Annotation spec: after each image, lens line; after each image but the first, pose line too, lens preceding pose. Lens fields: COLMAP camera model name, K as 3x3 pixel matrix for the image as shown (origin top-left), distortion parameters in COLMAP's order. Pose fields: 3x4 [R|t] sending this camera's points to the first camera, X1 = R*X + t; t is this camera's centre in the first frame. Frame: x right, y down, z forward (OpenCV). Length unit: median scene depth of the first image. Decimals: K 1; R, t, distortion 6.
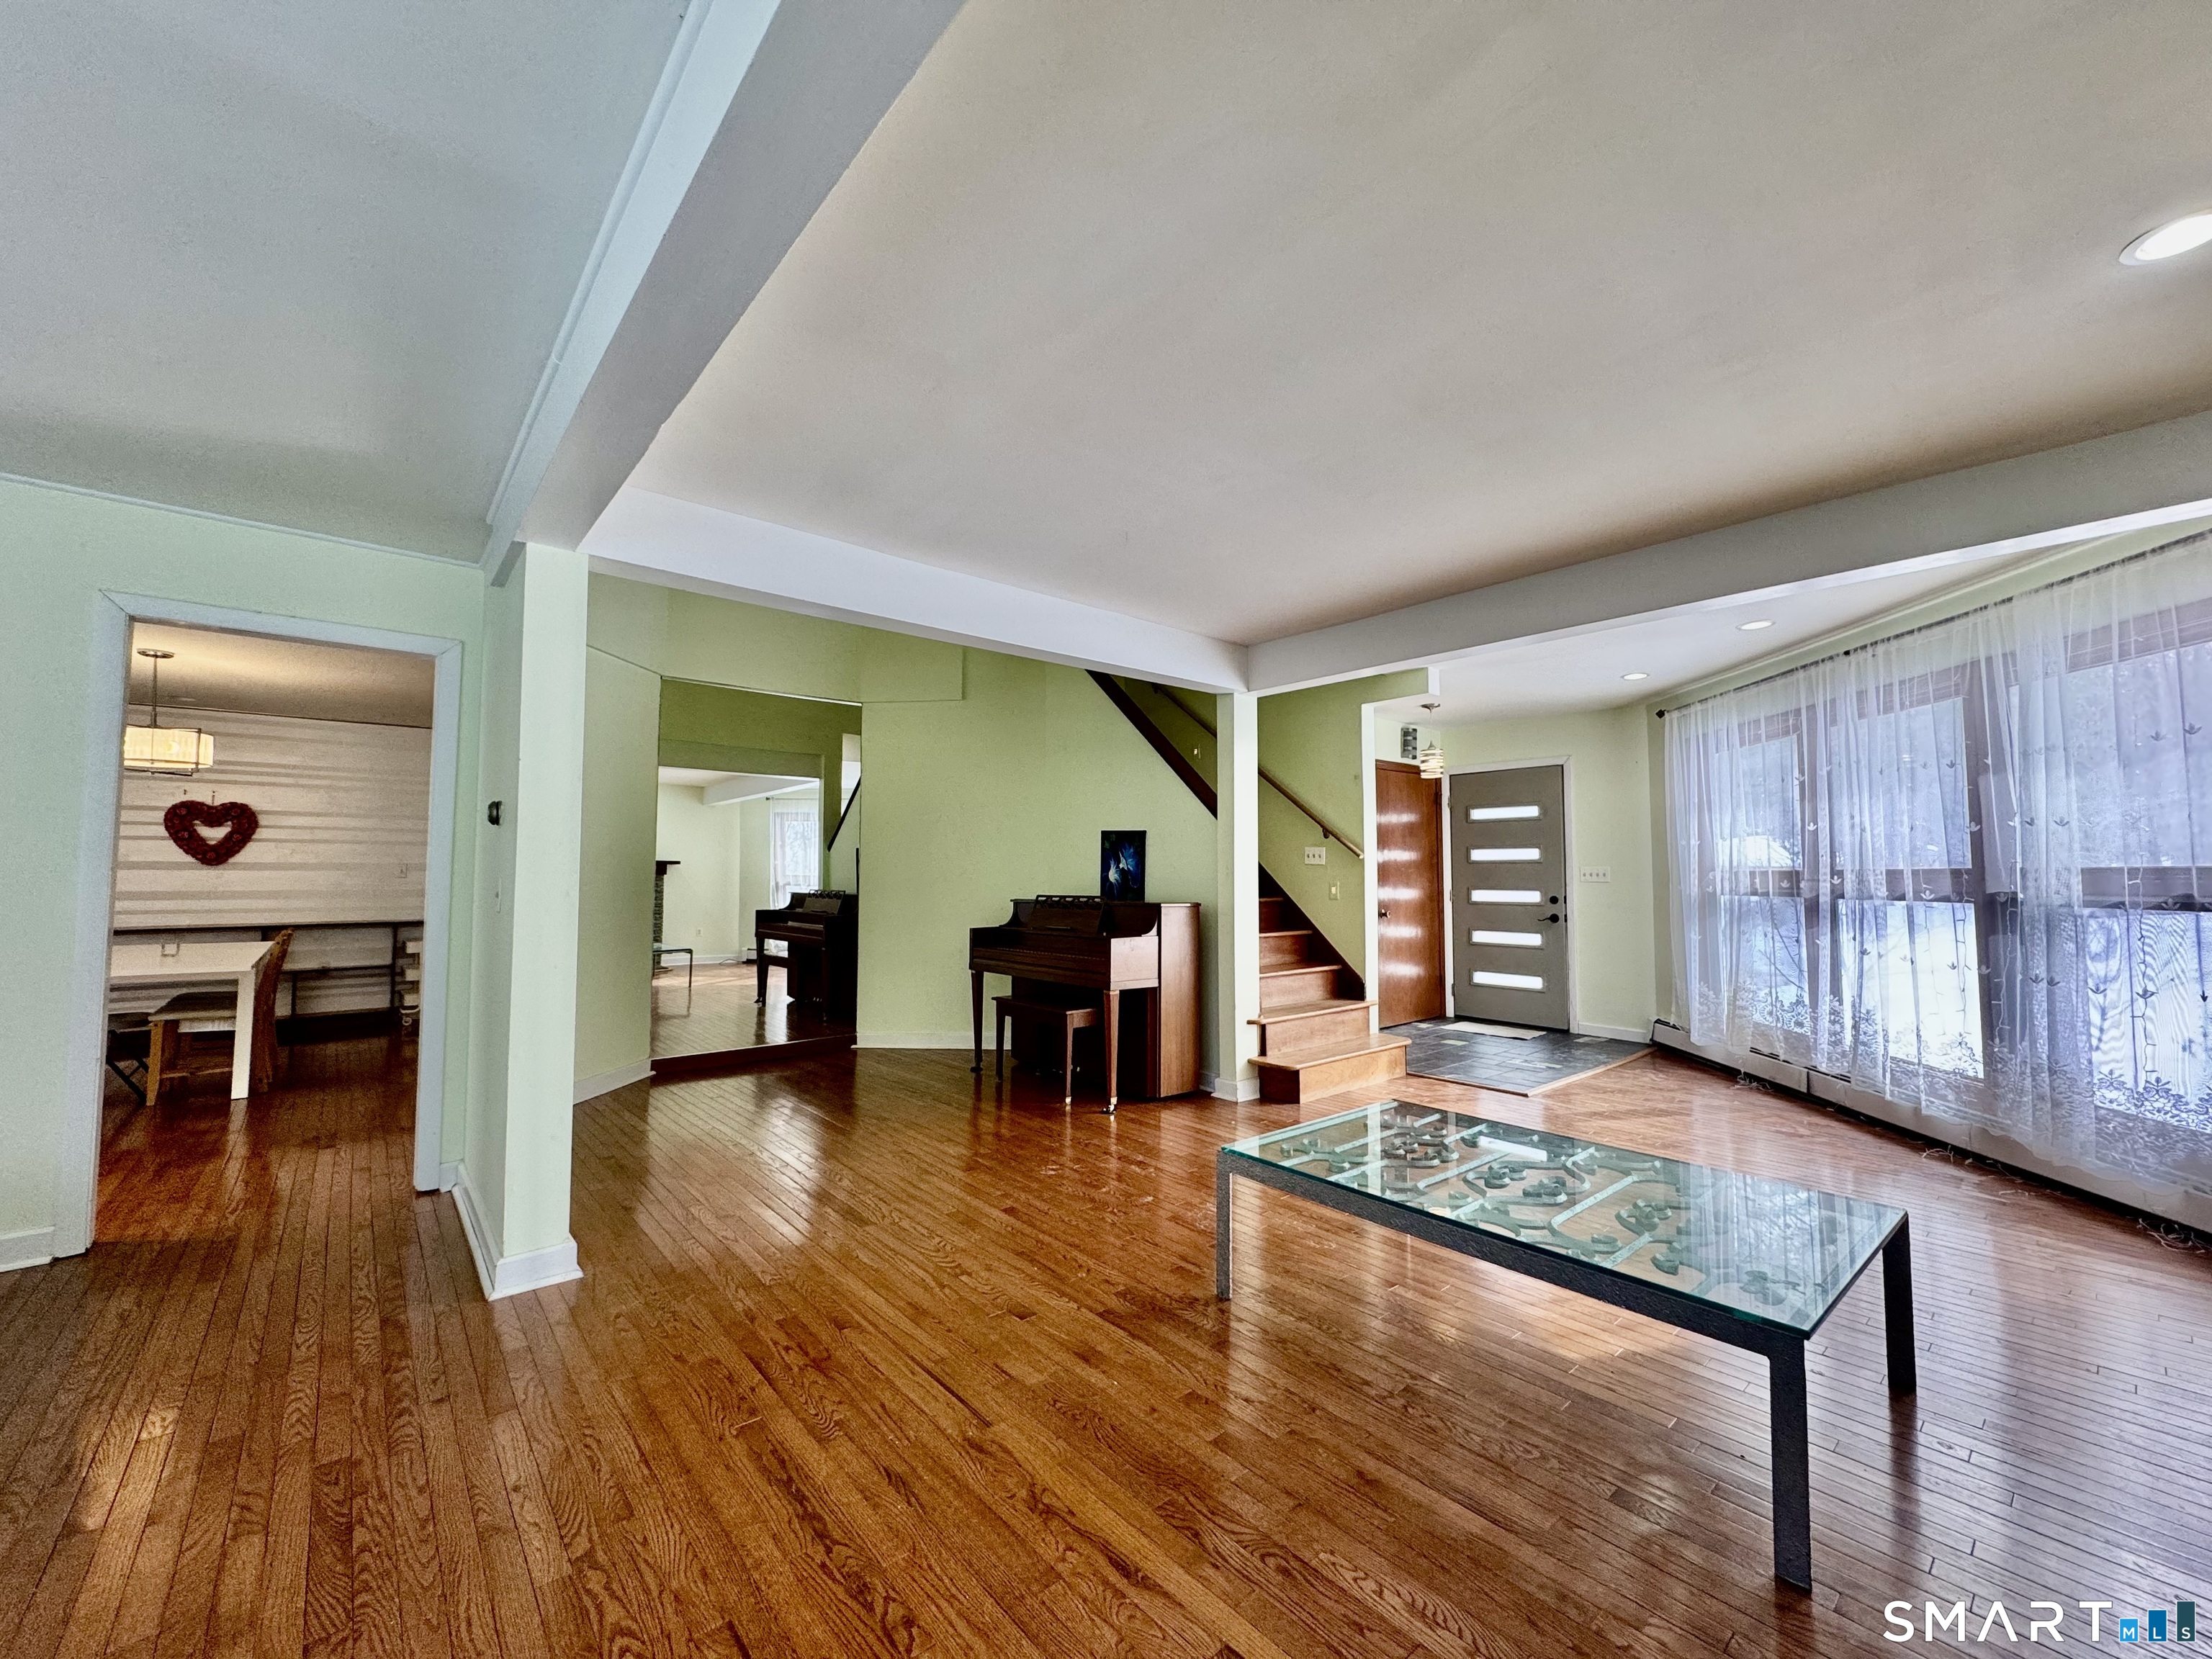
lens RADIAL K [[888.1, 0, 1106.4], [0, 888.1, 832.5], [0, 0, 1]] dist [-0.004809, 0.000120]
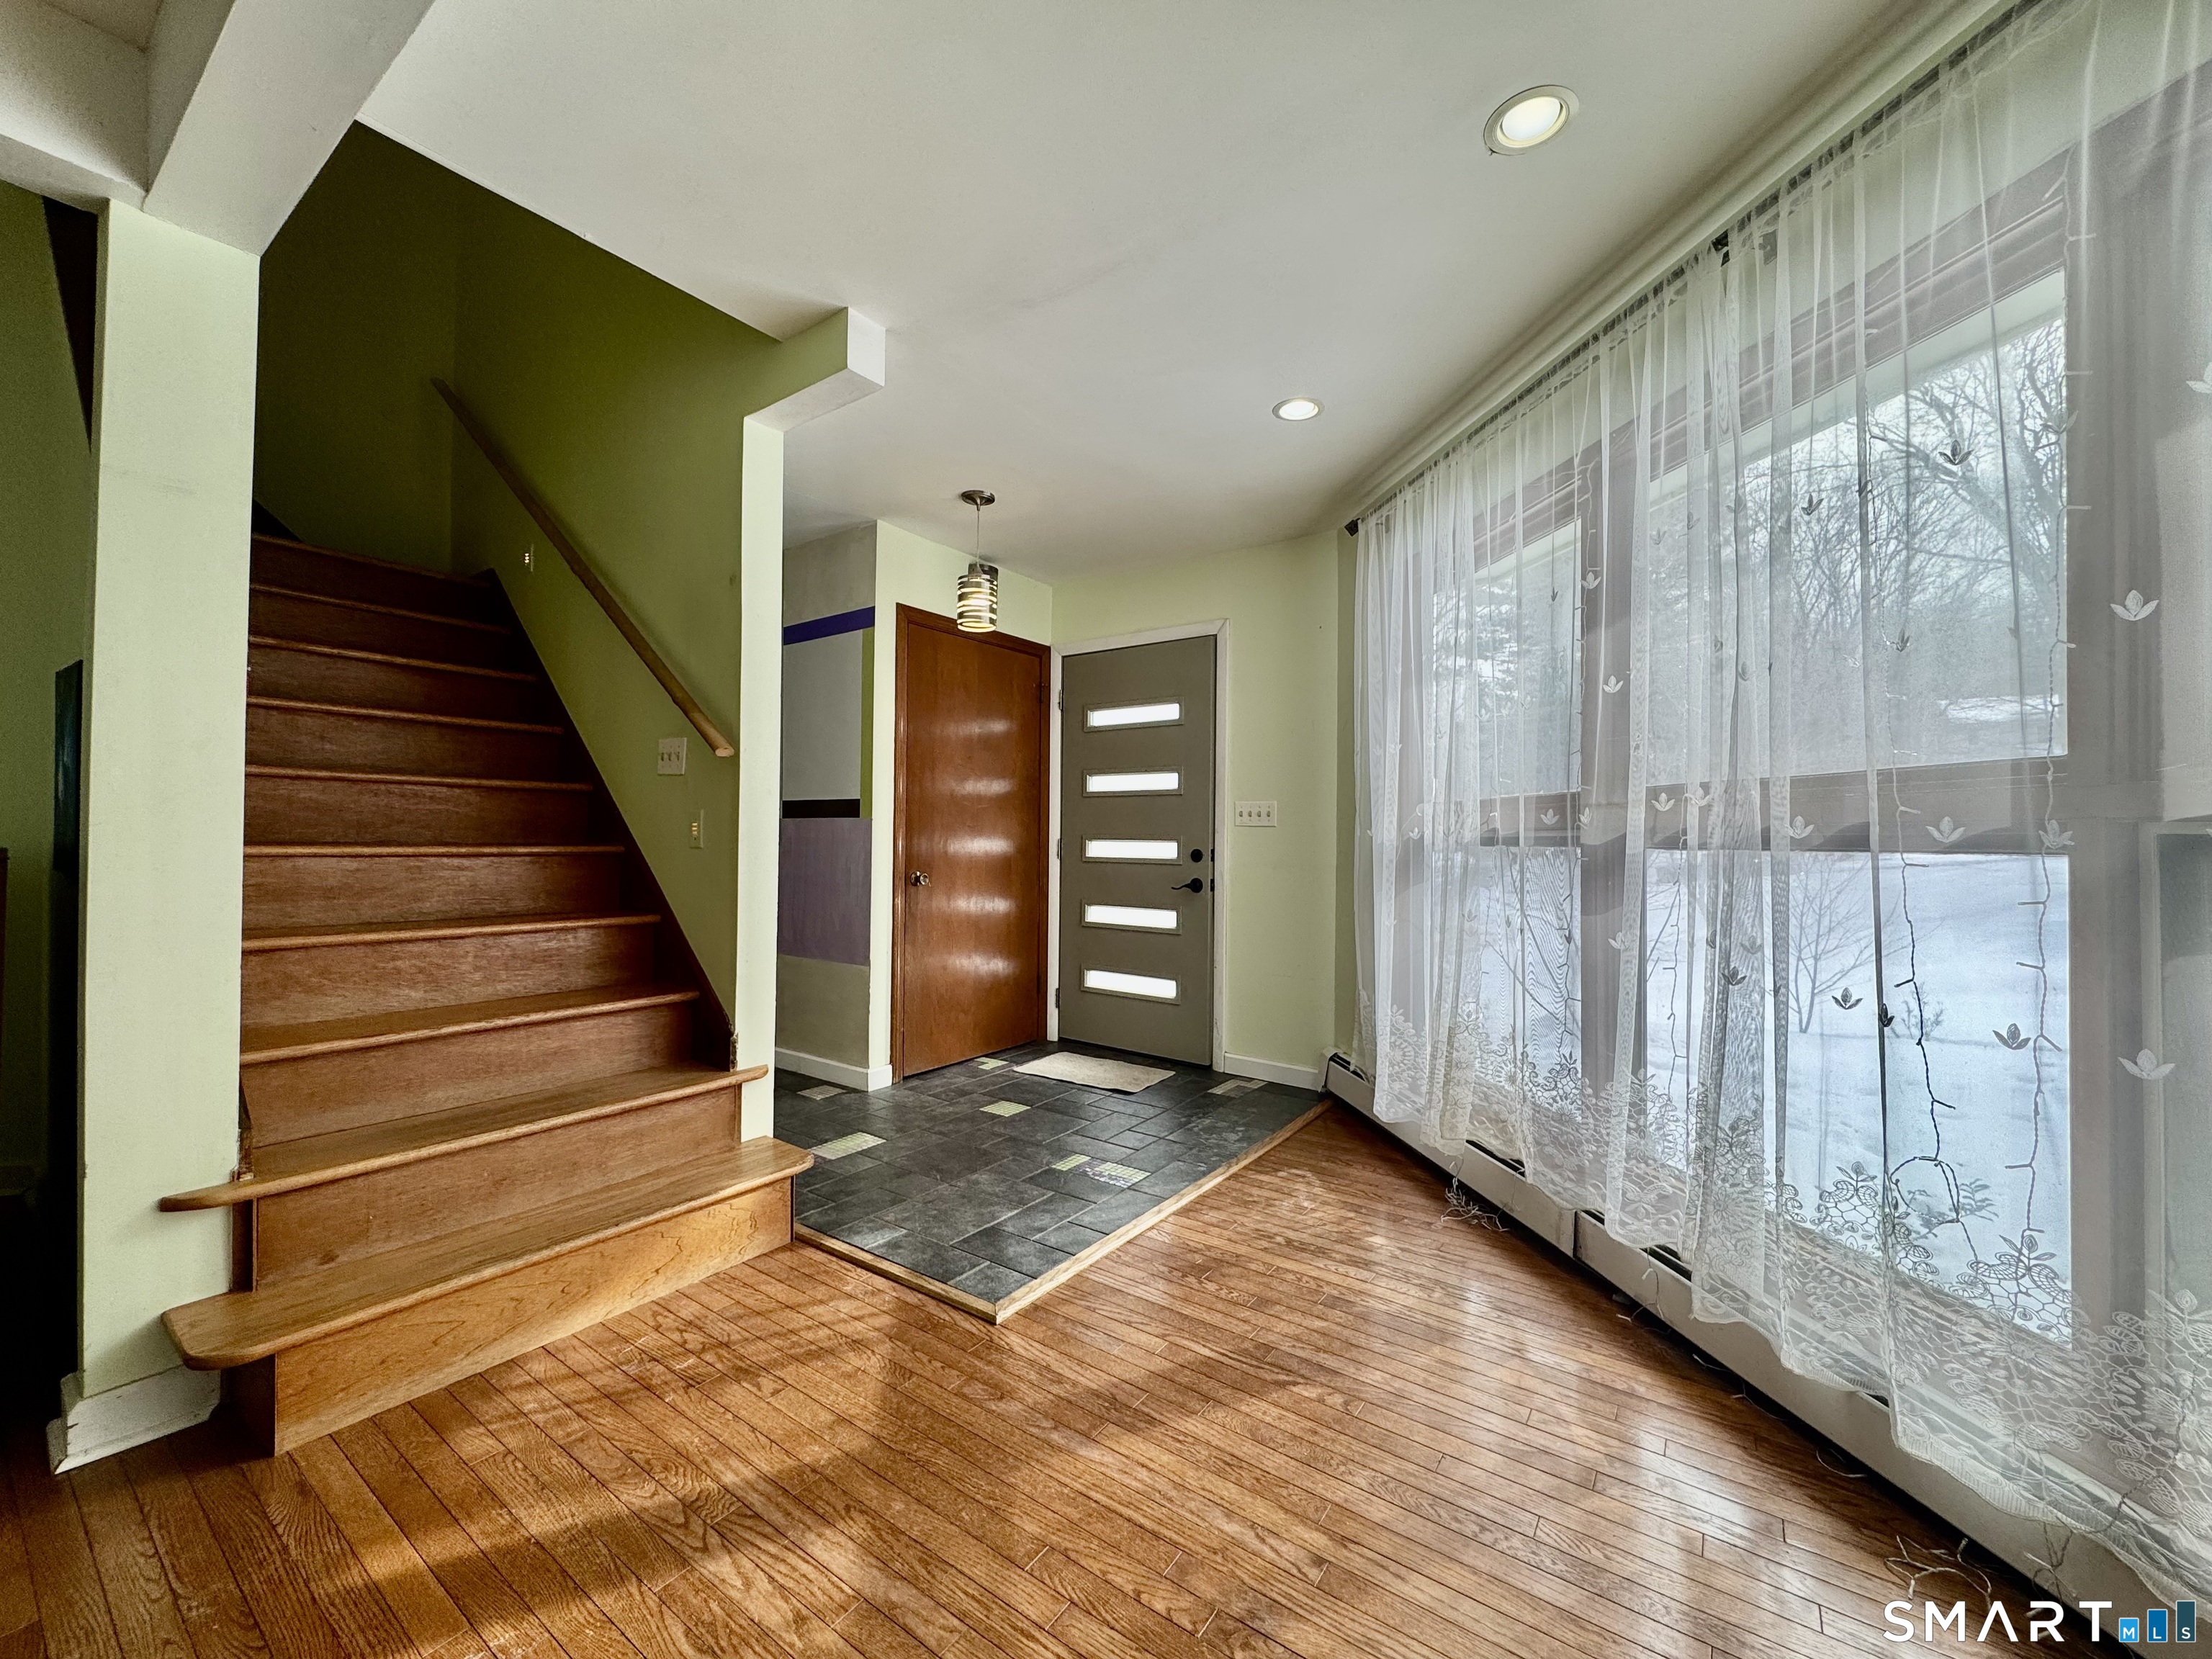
lens RADIAL K [[888.1, 0, 1106.2], [0, 888.1, 831.7], [0, 0, 1]] dist [-0.004809, 0.000120]
pose [[0.971310, 0.011179, 0.237552, 0.346369], [-0.021353, 0.998960, 0.040298, 0.042036], [-0.236854, -0.044215, 0.970539, 0.487290]]
